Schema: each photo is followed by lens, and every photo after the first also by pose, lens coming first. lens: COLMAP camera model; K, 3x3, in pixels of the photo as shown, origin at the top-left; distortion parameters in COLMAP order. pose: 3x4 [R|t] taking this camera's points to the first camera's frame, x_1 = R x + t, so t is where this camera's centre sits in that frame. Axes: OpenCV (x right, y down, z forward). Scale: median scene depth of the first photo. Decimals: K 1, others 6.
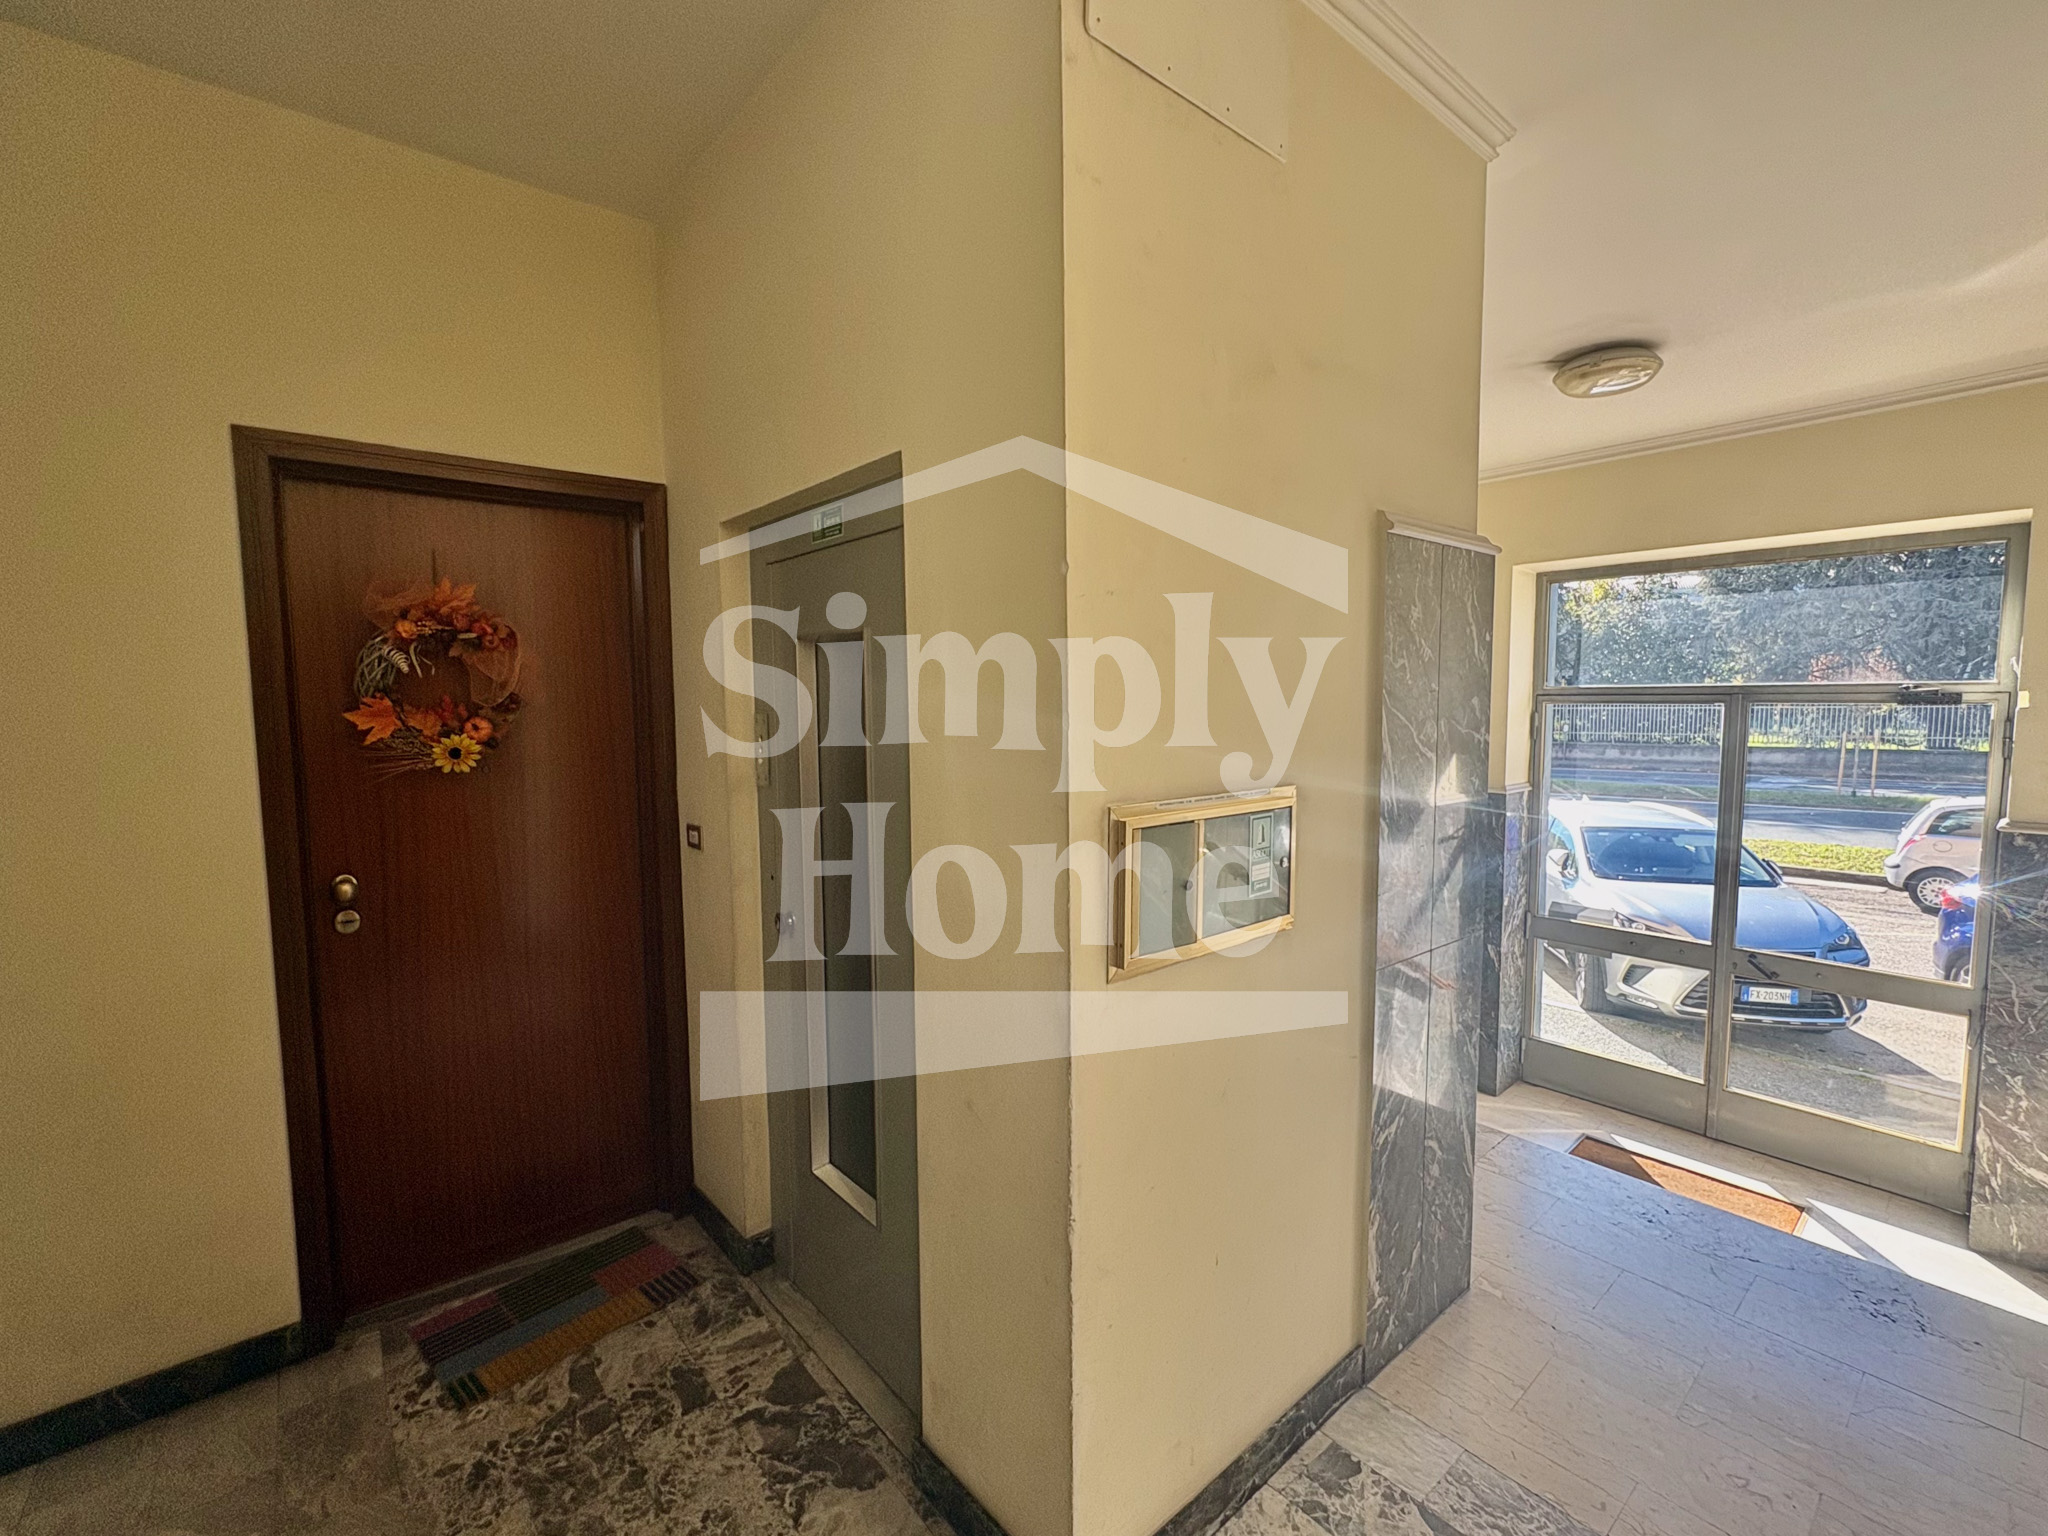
lens RADIAL K [[873.2, 0, 1026.7], [0, 873.2, 766.2], [0, 0, 1]] dist [-0.001274, 0.000372]
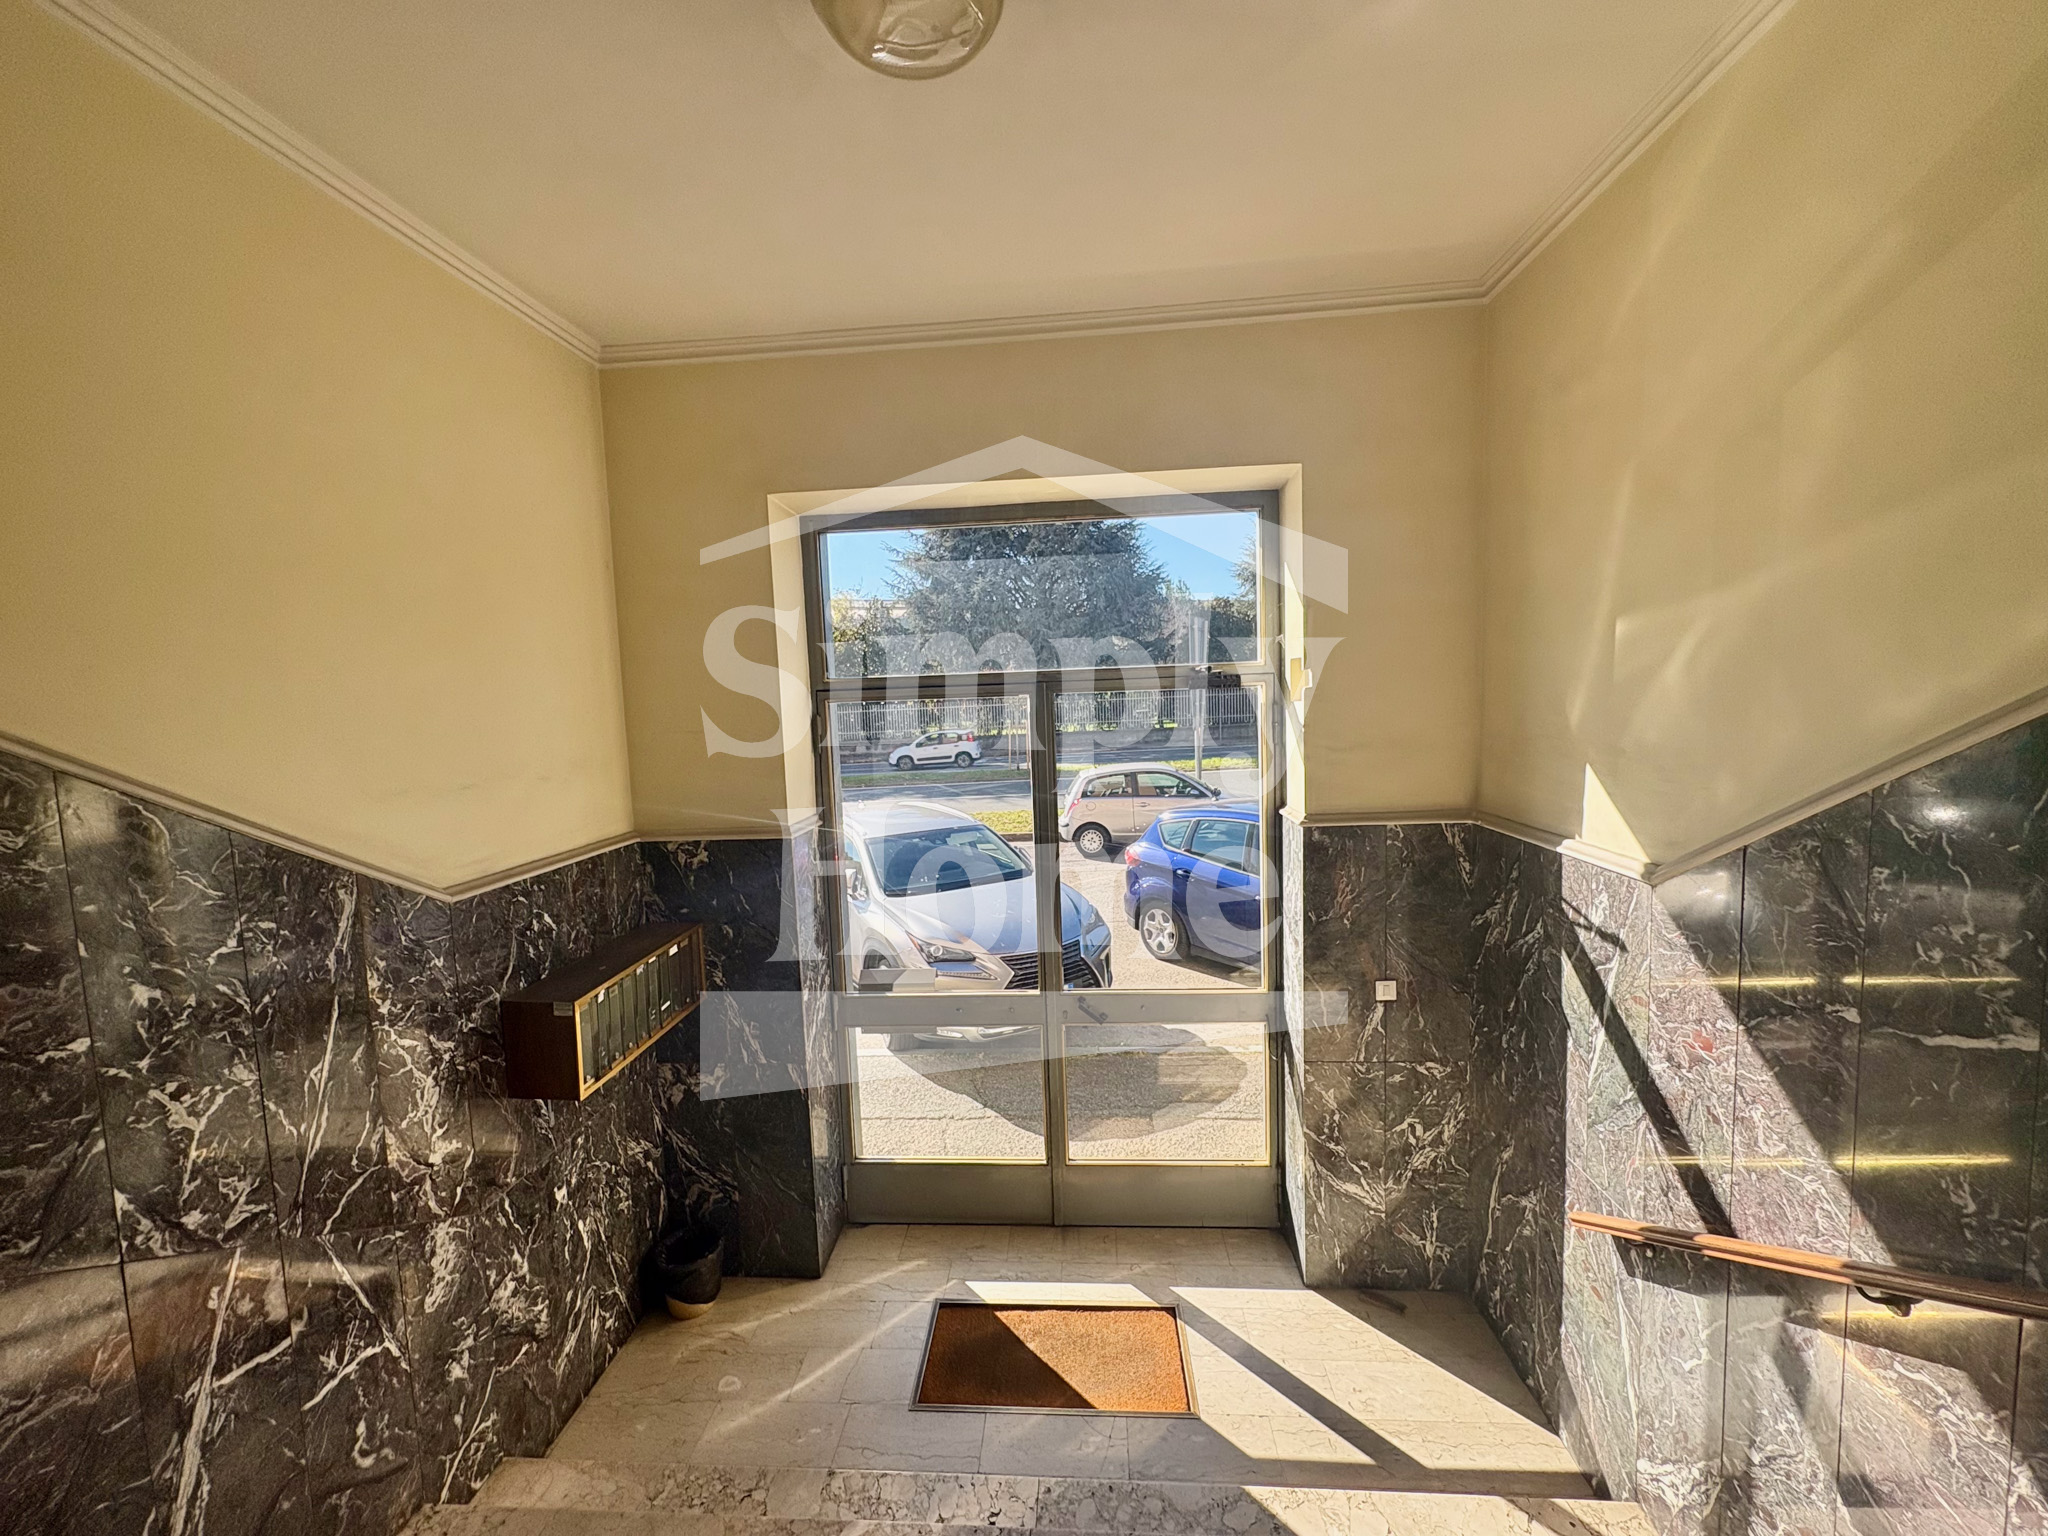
lens RADIAL K [[845.3, 0, 1025.1], [0, 845.3, 766.7], [0, 0, 1]] dist [-0.000952, 0.000227]
pose [[0.704544, -0.084406, 0.704623, 0.238347], [0.093159, 0.995310, 0.026079, -0.025575], [-0.703519, 0.047268, 0.709103, 0.437570]]
